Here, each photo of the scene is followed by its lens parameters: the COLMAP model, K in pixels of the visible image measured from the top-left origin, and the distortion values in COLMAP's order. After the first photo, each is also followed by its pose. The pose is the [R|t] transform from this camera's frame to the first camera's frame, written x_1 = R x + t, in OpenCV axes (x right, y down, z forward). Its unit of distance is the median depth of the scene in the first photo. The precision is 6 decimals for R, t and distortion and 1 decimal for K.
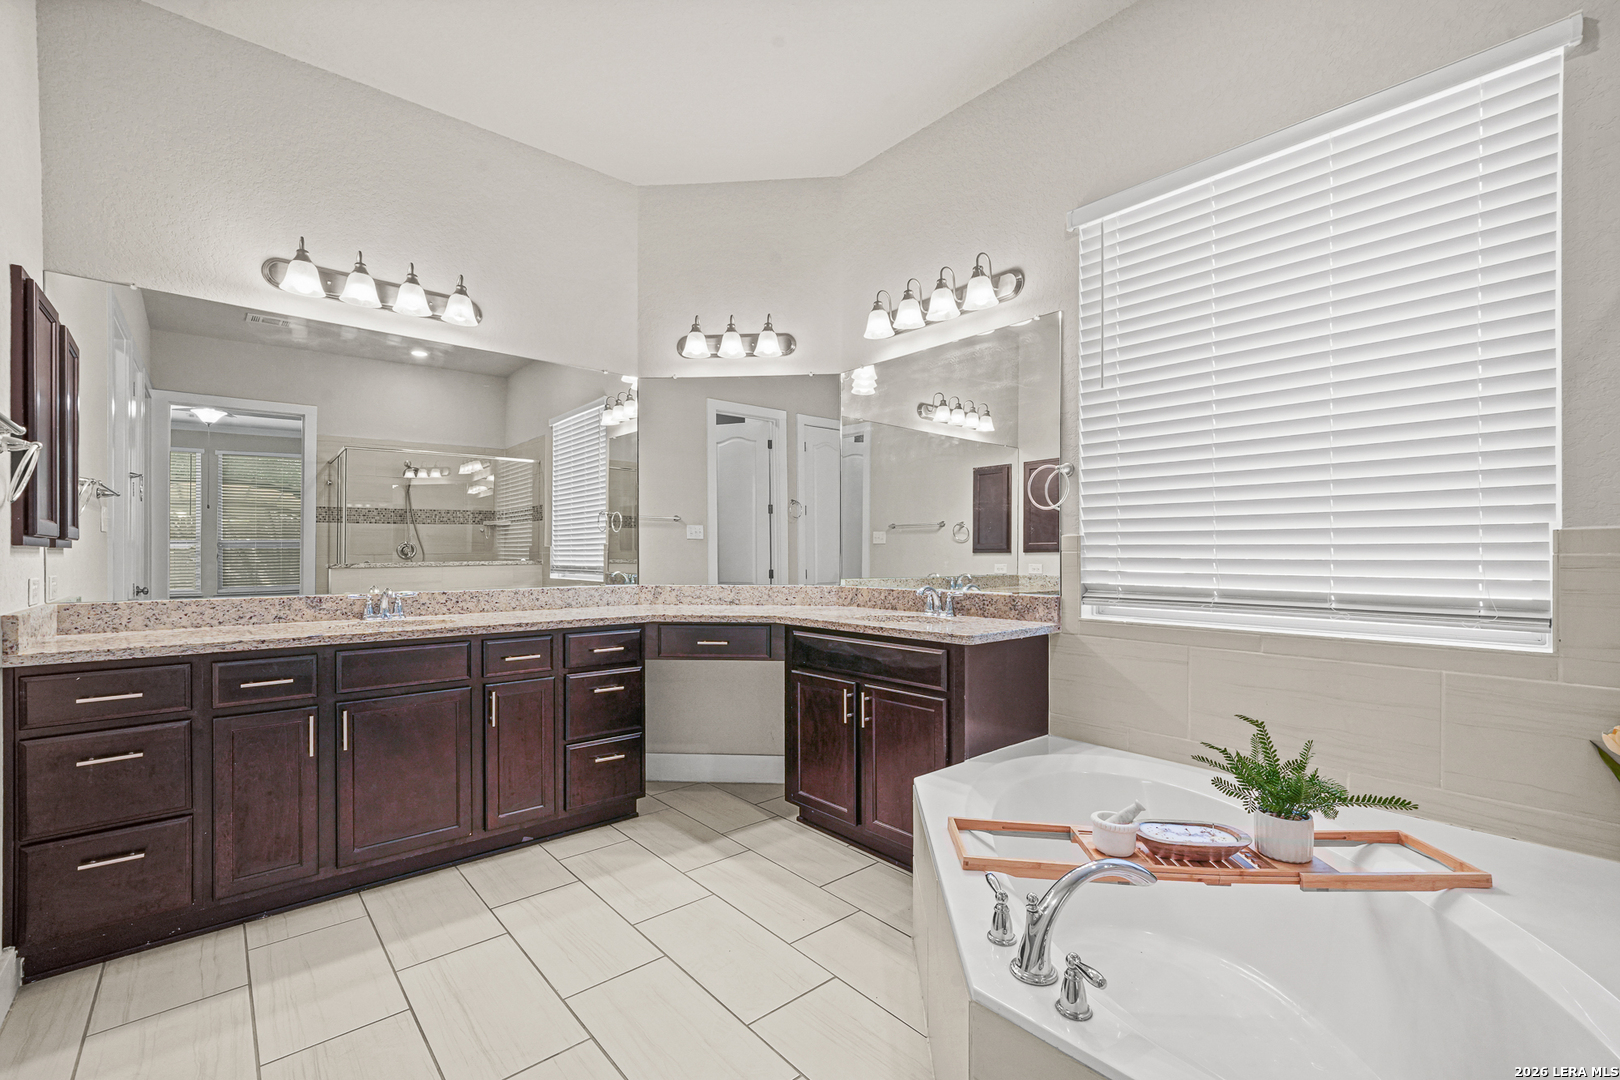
lens RADIAL K [[692.8, 0, 807.3], [0, 692.8, 549.1], [0, 0, 1]] dist [0.004120, 0.000999]
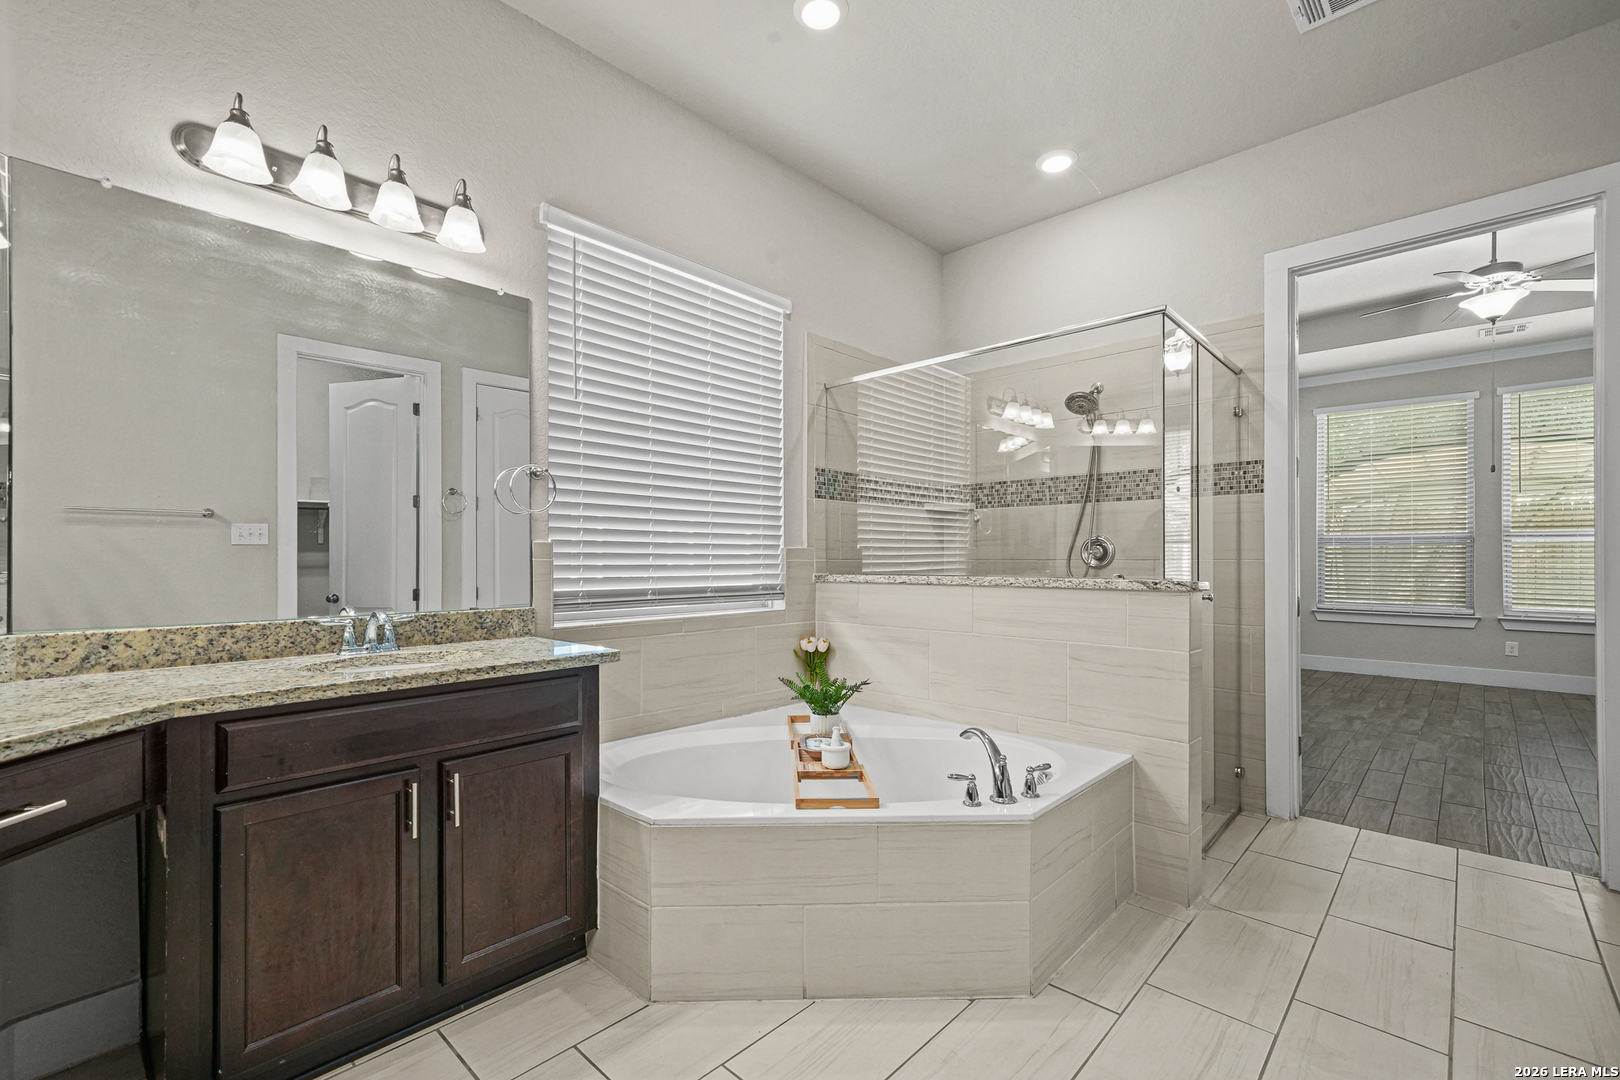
lens RADIAL K [[717.2, 0, 808.0], [0, 717.2, 543.9], [0, 0, 1]] dist [0.009151, -0.000264]
pose [[-0.099508, 0.022433, 0.994784, -0.637201], [-0.002262, 0.999738, -0.022771, 0.004996], [-0.995034, -0.004516, -0.099431, 0.736872]]
